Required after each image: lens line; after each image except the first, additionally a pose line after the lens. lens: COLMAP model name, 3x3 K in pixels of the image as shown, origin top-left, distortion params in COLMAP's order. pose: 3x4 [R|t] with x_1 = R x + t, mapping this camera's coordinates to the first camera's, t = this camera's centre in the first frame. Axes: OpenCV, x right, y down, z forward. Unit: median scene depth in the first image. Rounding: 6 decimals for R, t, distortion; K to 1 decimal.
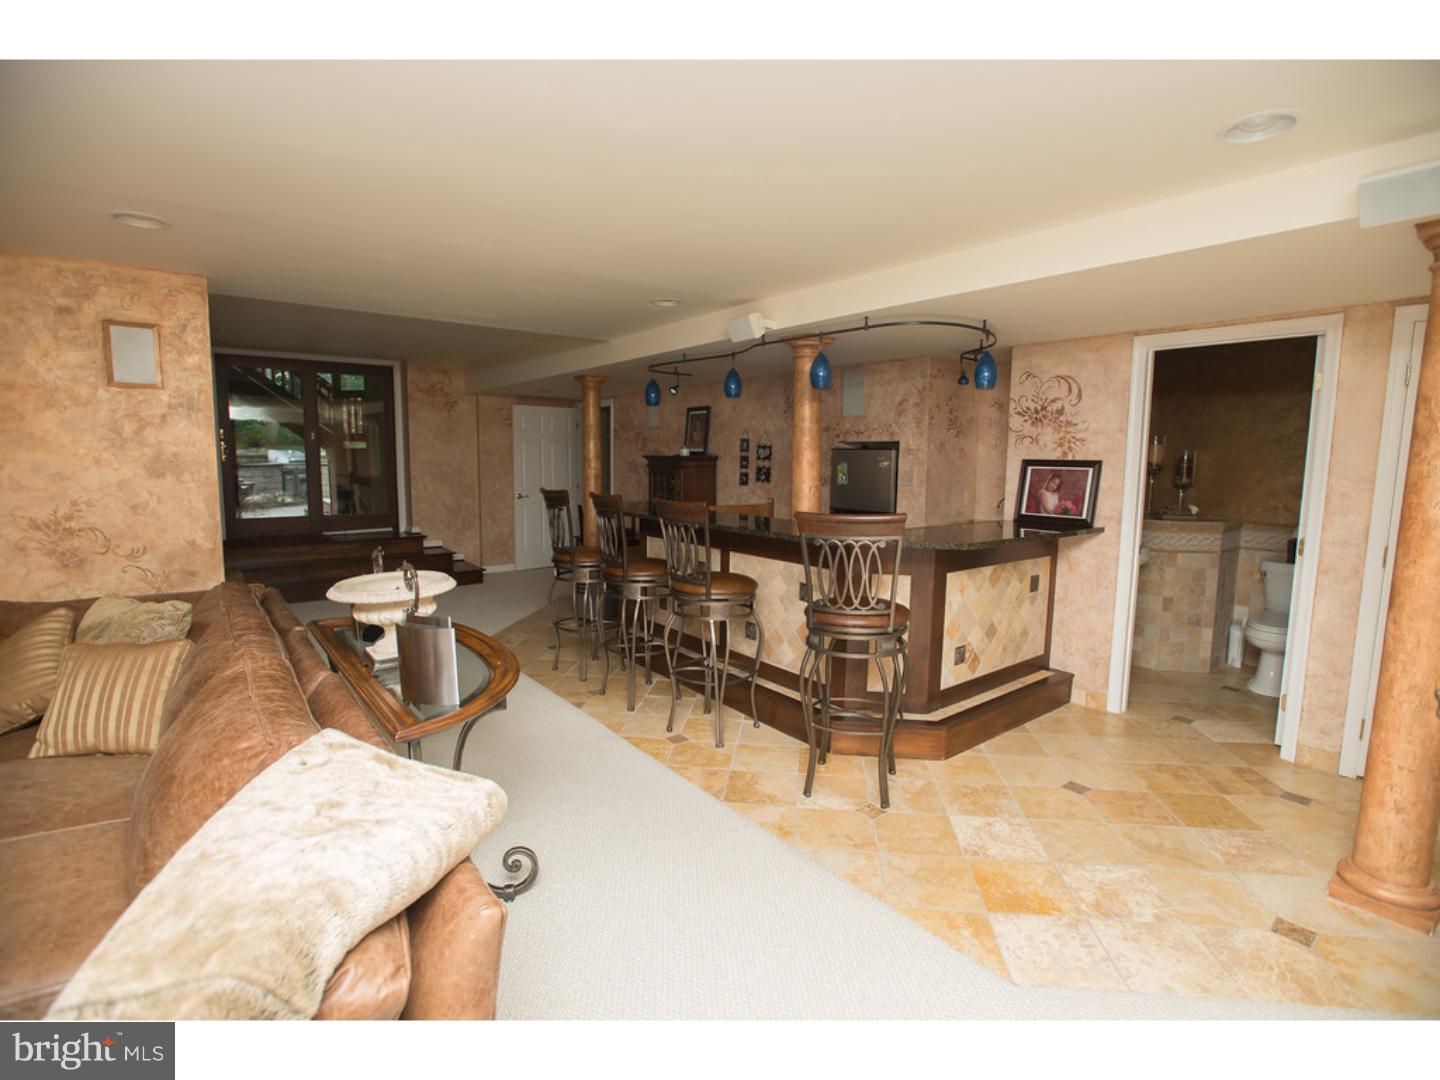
lens RADIAL K [[683.2, 0, 720.0], [0, 683.2, 540.0], [0, 0, 1]] dist [-0.062295, 0.017913]
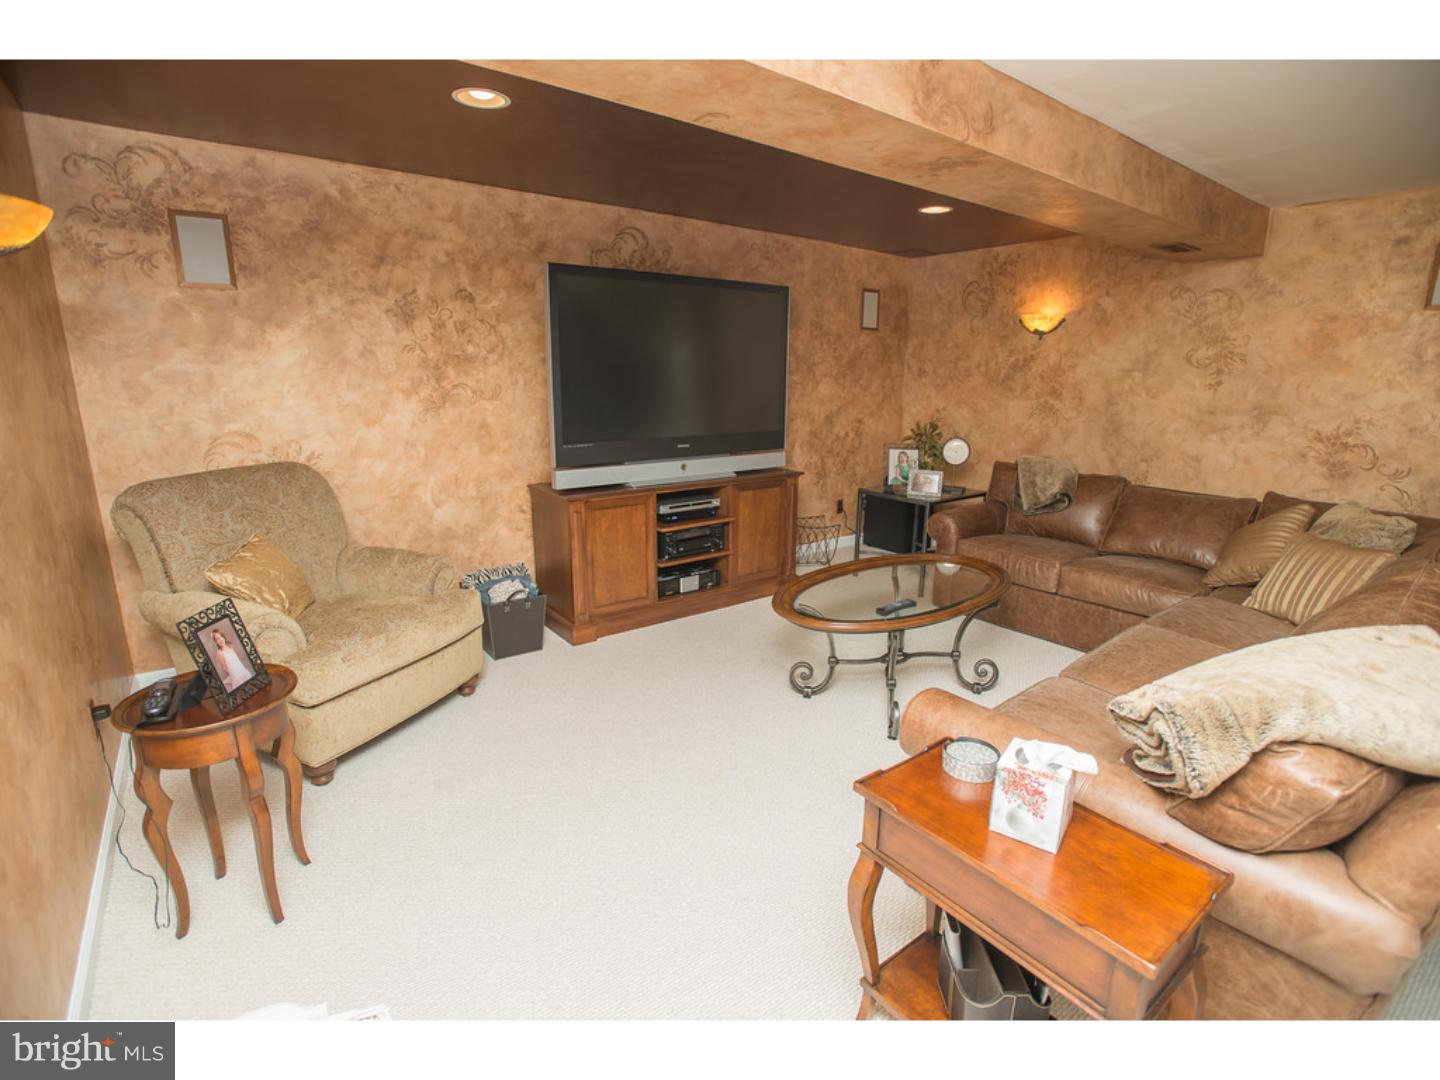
lens RADIAL K [[683.2, 0, 720.0], [0, 683.2, 540.0], [0, 0, 1]] dist [-0.062295, 0.017913]
pose [[-0.026738, 0.226858, -0.973561, 0.179201], [-0.127394, 0.965195, 0.228407, 0.023891], [0.991492, 0.130133, 0.003093, -0.058911]]
